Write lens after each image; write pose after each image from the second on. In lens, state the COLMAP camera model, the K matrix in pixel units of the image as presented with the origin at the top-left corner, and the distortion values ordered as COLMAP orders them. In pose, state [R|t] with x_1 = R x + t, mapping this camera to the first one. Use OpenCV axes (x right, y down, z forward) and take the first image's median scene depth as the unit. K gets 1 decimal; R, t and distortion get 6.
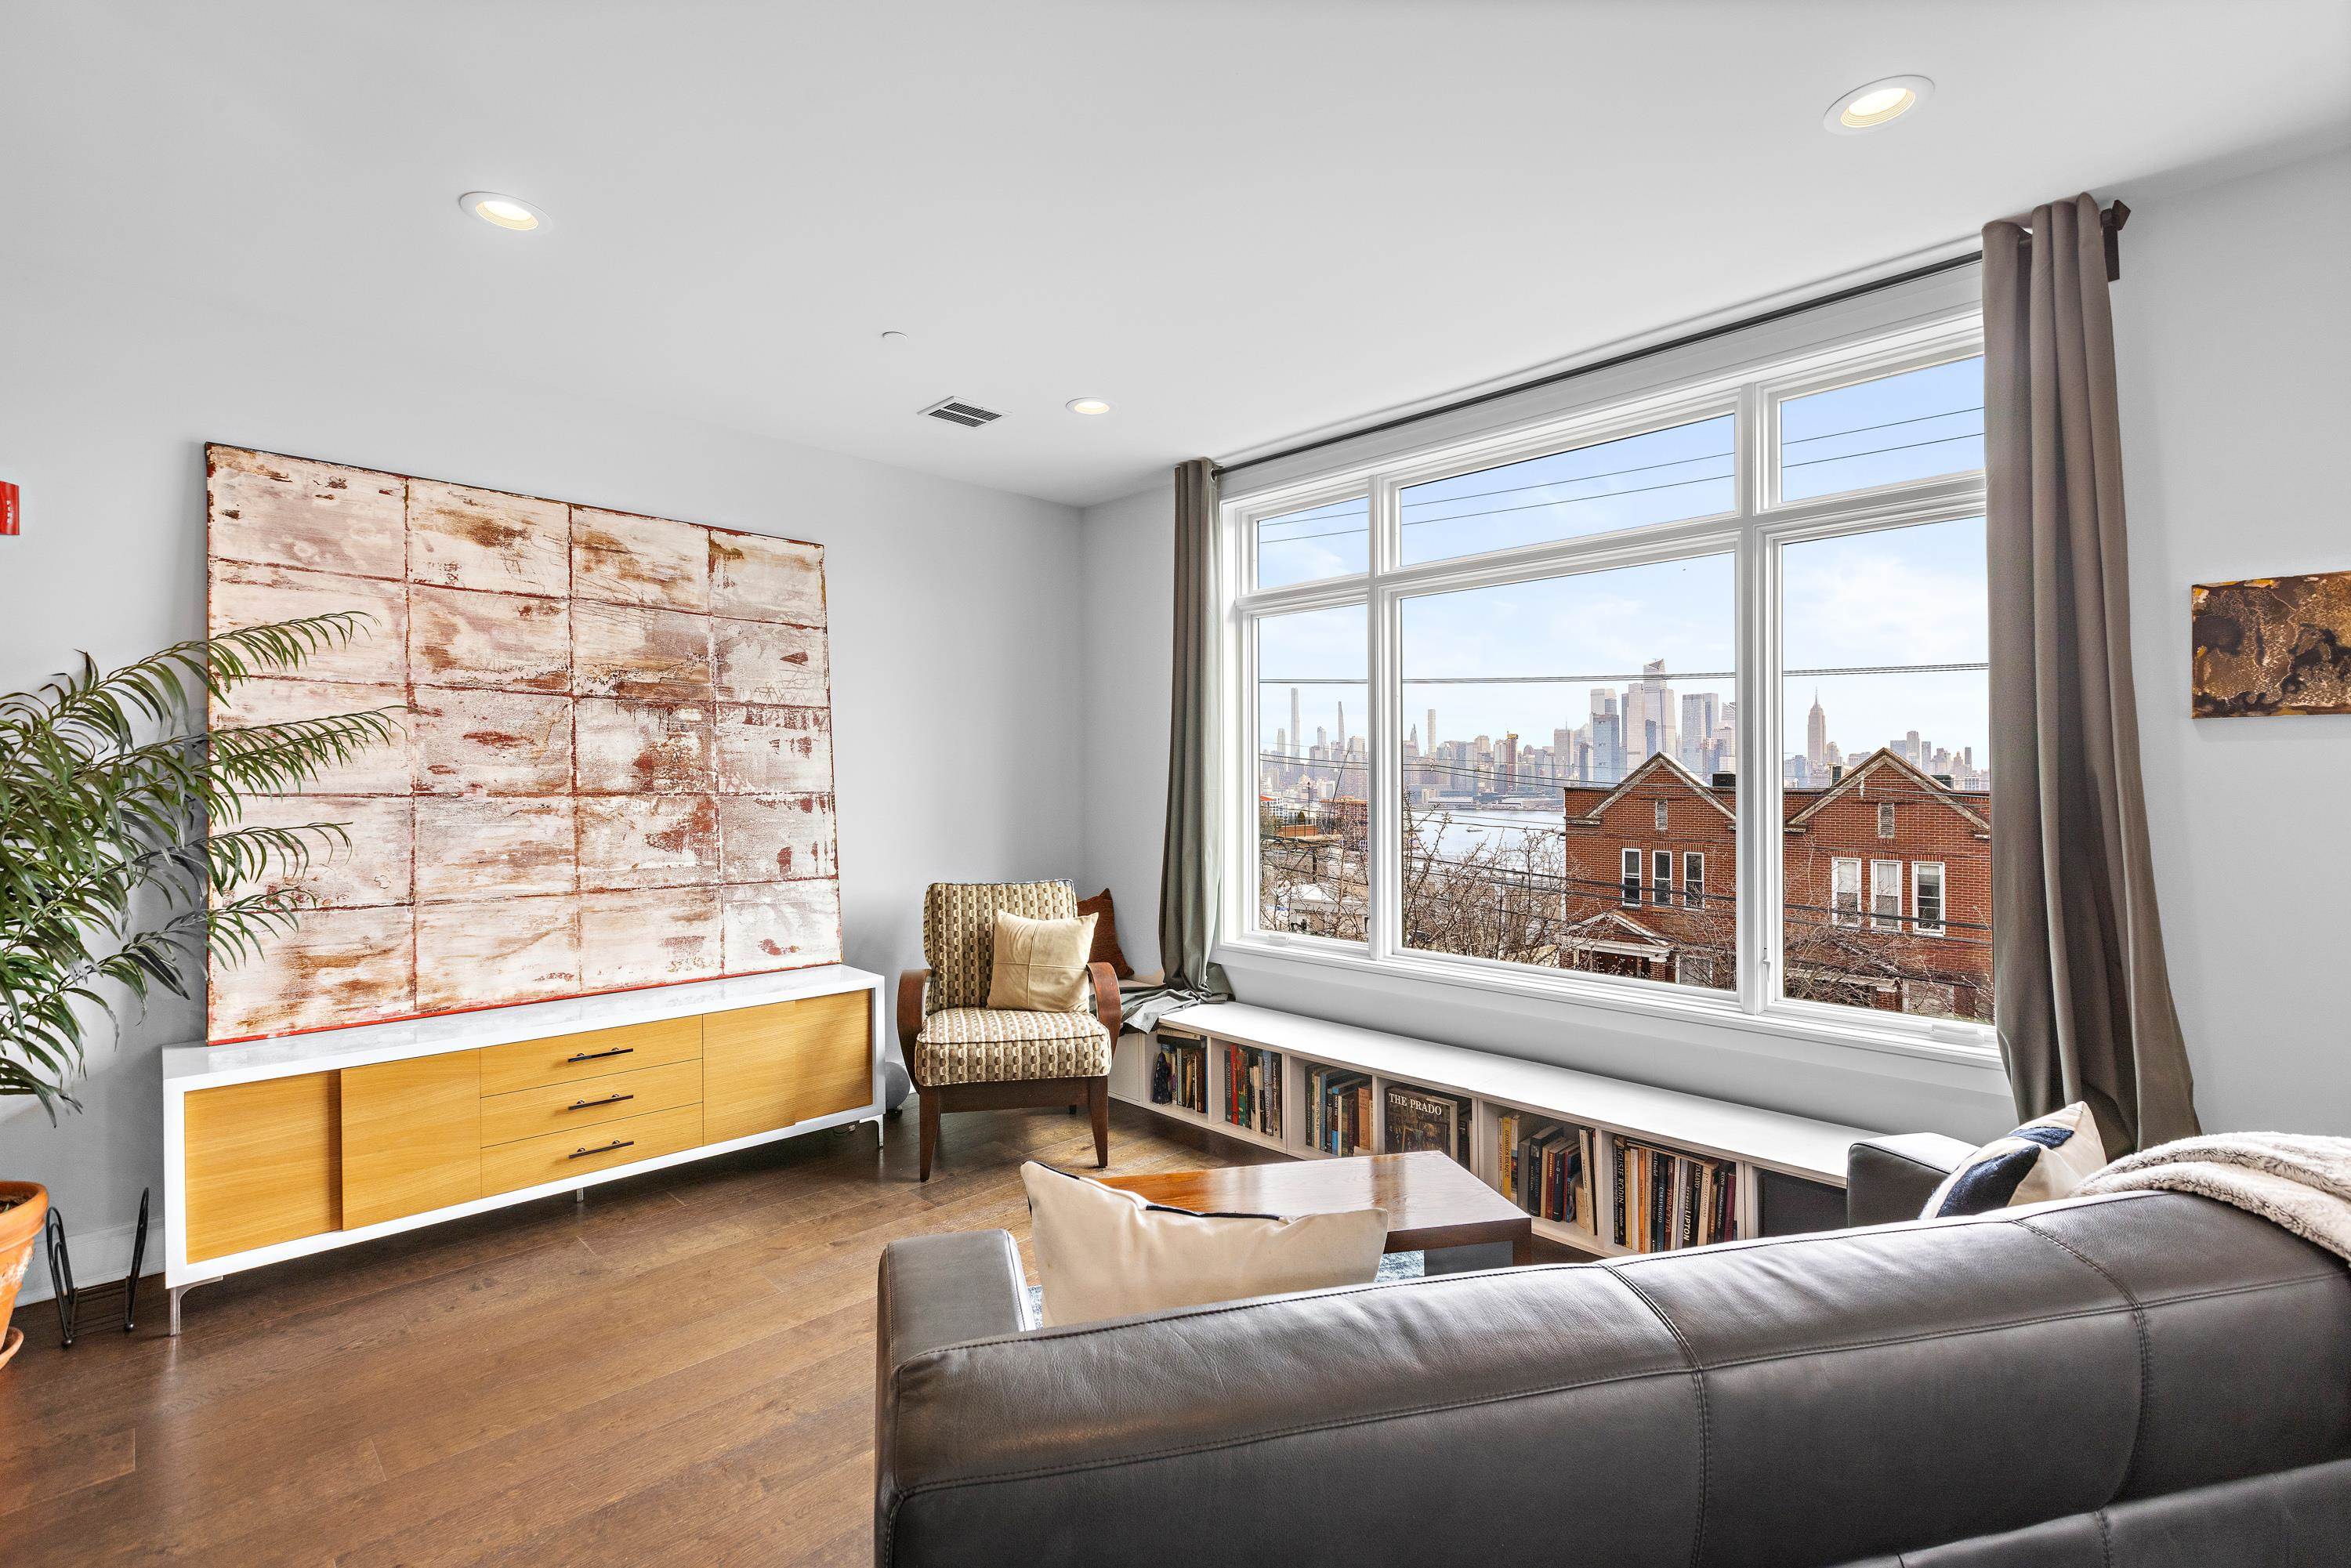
lens RADIAL K [[1046.7, 0, 1173.2], [0, 1046.7, 783.0], [0, 0, 1]] dist [-0.001599, 0.000275]
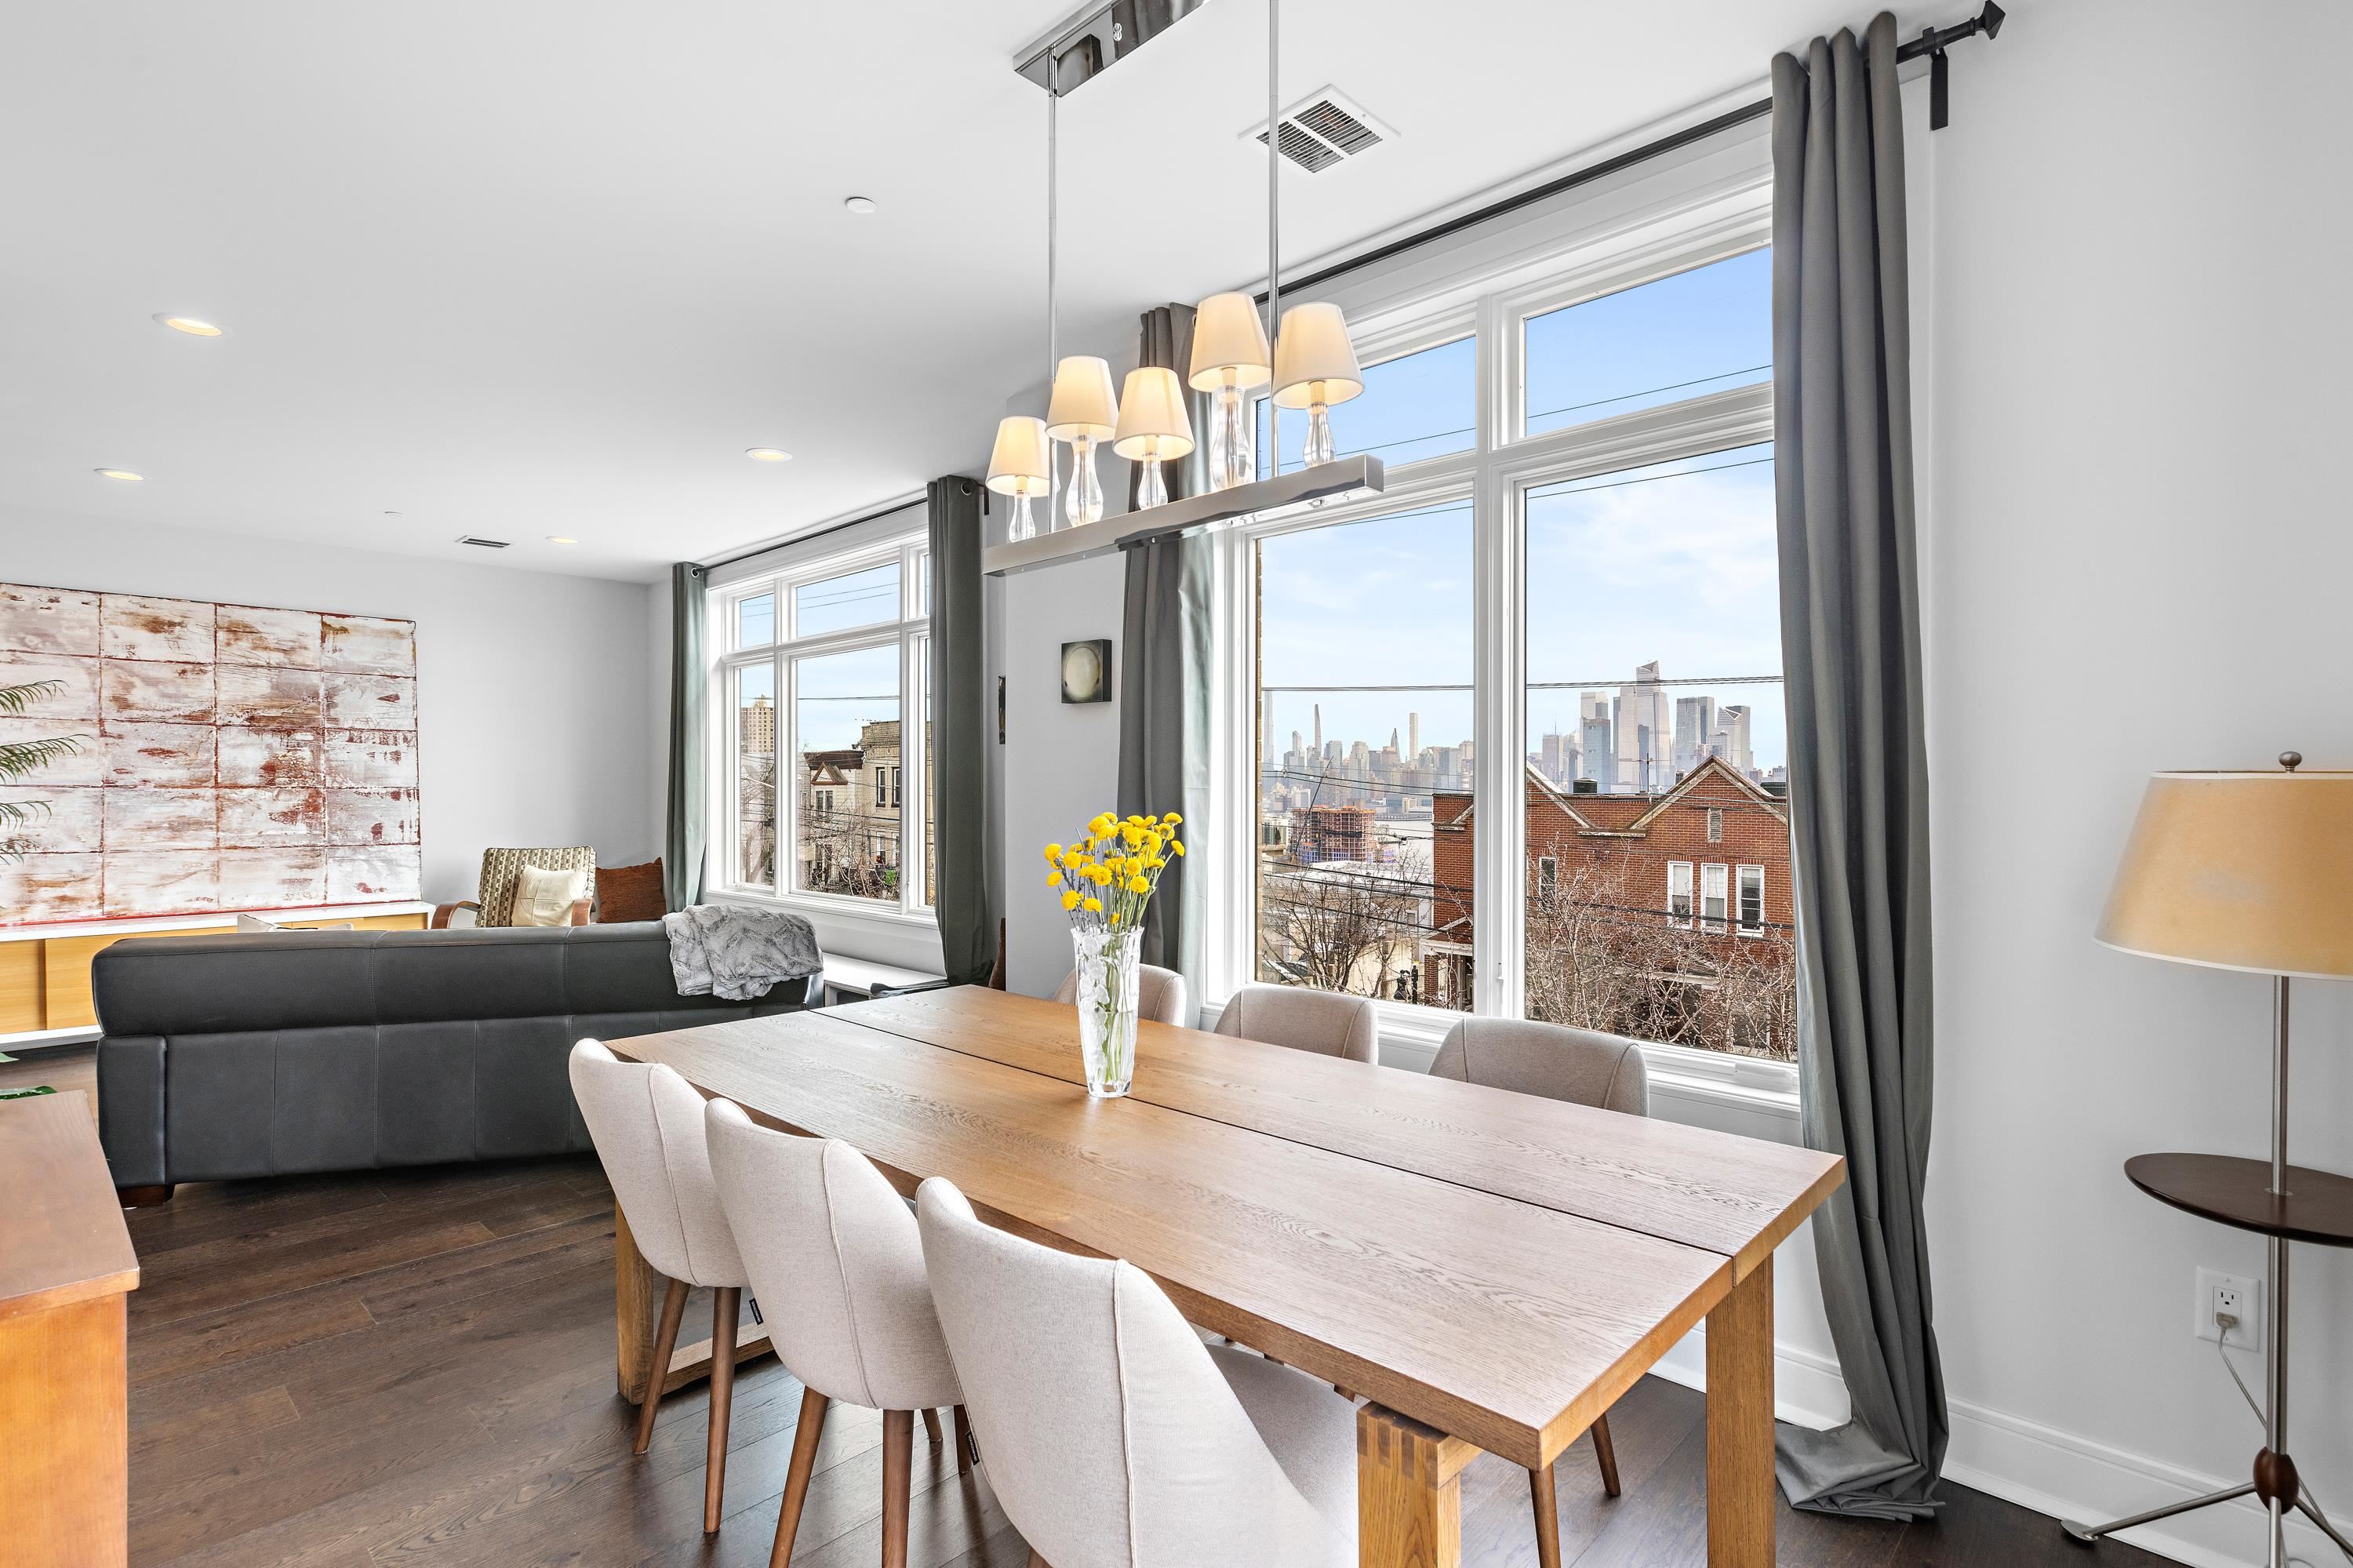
lens RADIAL K [[1130.2, 0, 1175.2], [0, 1130.2, 796.9], [0, 0, 1]] dist [-0.000604, -0.001257]
pose [[0.999558, 0.000397, 0.029716, 0.818538], [-0.000534, 0.999989, 0.004596, 0.016803], [-0.029714, -0.004610, 0.999548, -0.746832]]
